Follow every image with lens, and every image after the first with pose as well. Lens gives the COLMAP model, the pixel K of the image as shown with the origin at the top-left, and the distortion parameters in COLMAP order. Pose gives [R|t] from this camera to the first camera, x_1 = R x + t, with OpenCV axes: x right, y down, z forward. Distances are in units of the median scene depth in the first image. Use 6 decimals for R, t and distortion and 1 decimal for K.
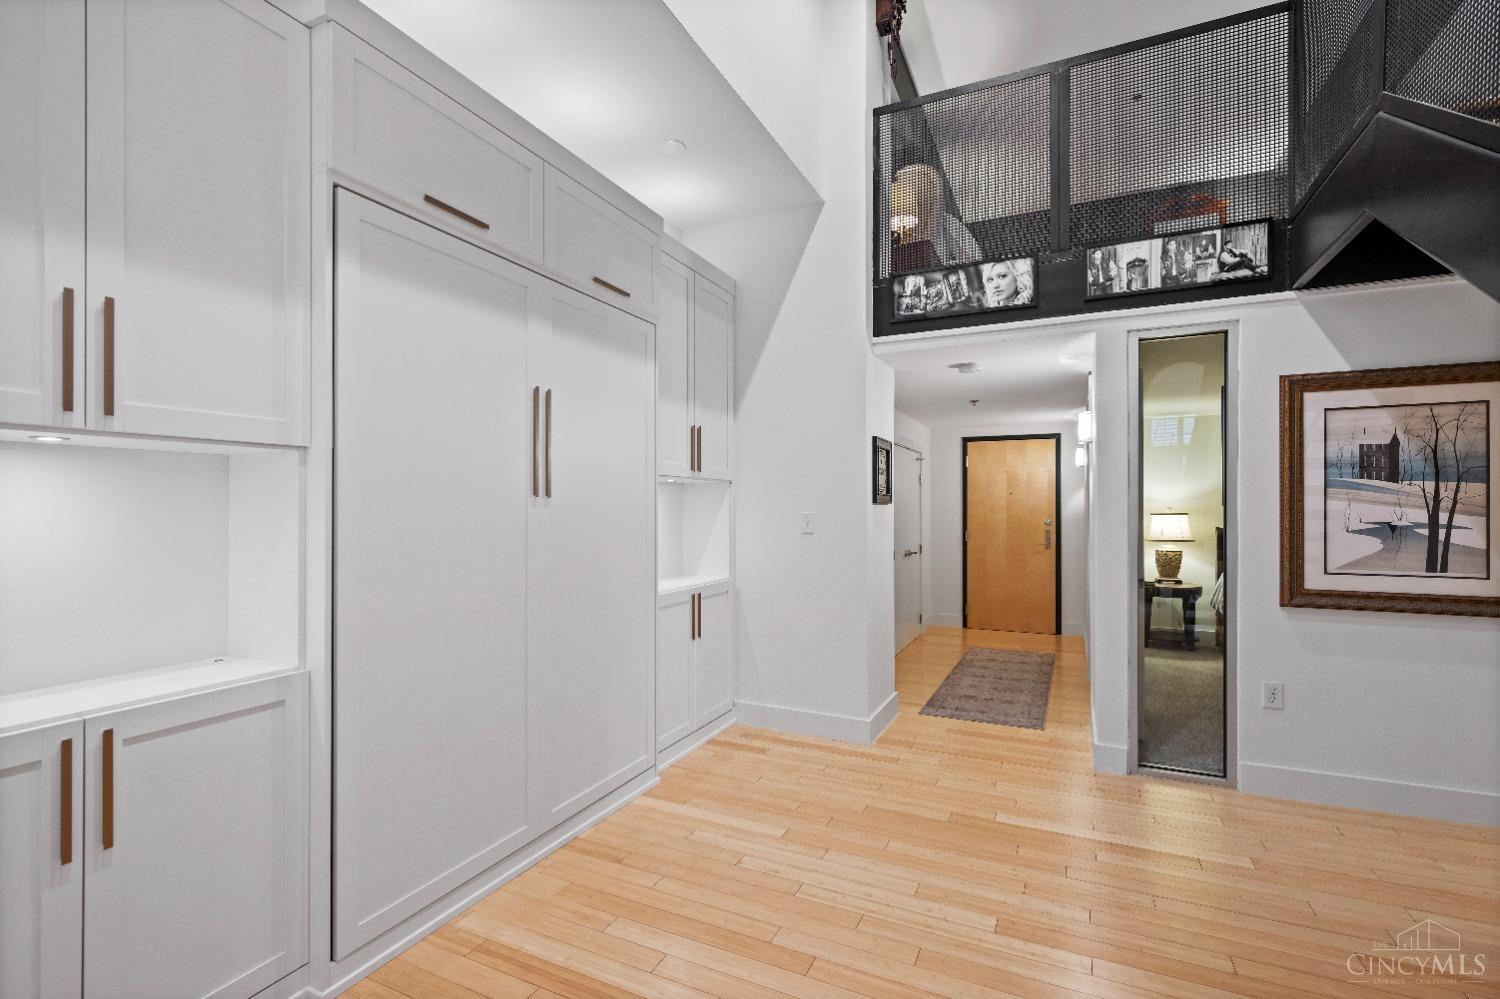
lens RADIAL K [[680.1, 0, 752.4], [0, 680.1, 509.8], [0, 0, 1]] dist [-0.000042, 0.000310]
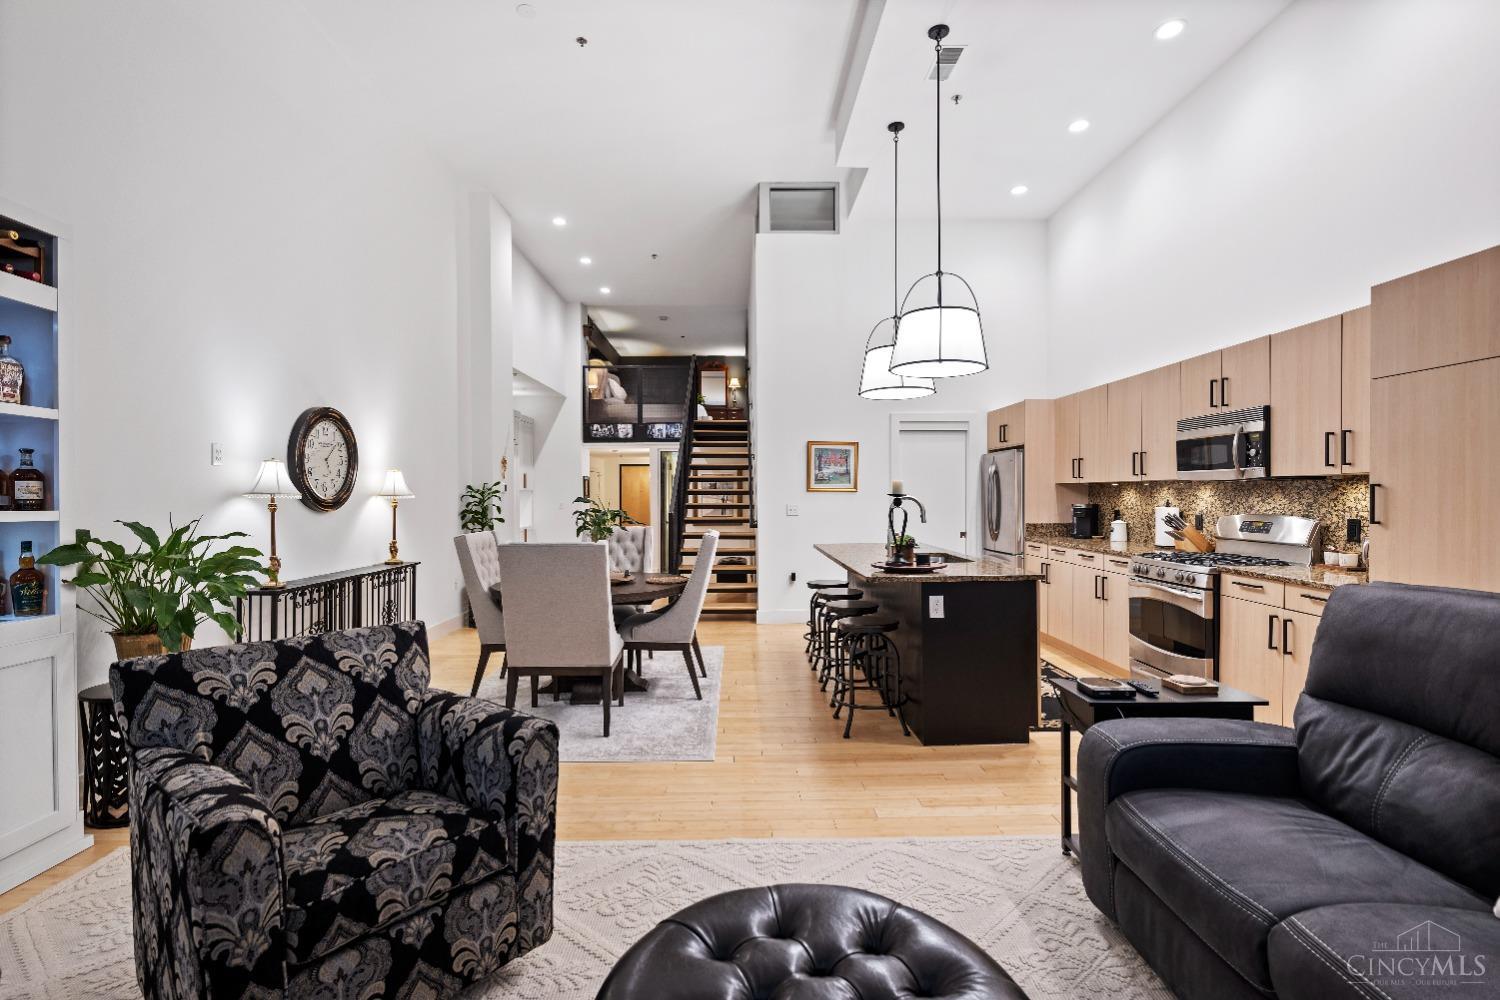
lens RADIAL K [[680.1, 0, 750.2], [0, 680.1, 499.1], [0, 0, 1]] dist [-0.000042, 0.000310]
pose [[0.896685, -0.007331, 0.442609, -0.516163], [0.005730, 0.999971, 0.004954, -0.018085], [-0.442632, -0.001906, 0.896701, -2.118352]]
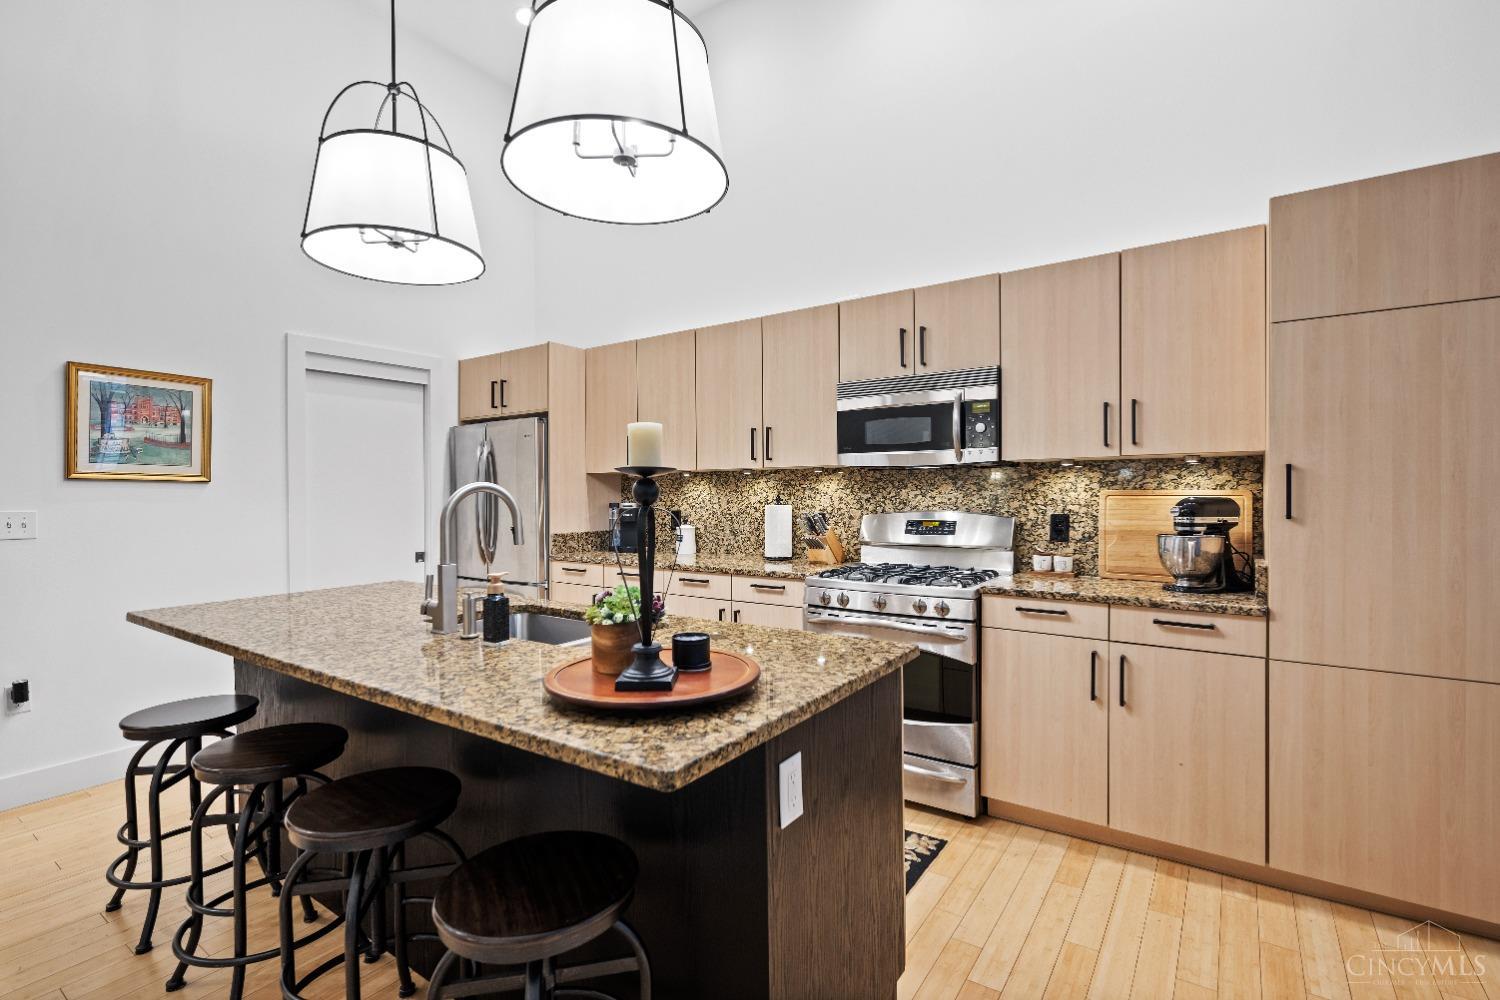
lens RADIAL K [[680.1, 0, 743.6], [0, 680.1, 507.2], [0, 0, 1]] dist [-0.000042, 0.000310]
pose [[0.170011, -0.019437, 0.985250, -0.181513], [0.007554, 0.999802, 0.018421, -0.005936], [-0.985413, 0.004311, 0.170124, -1.398905]]
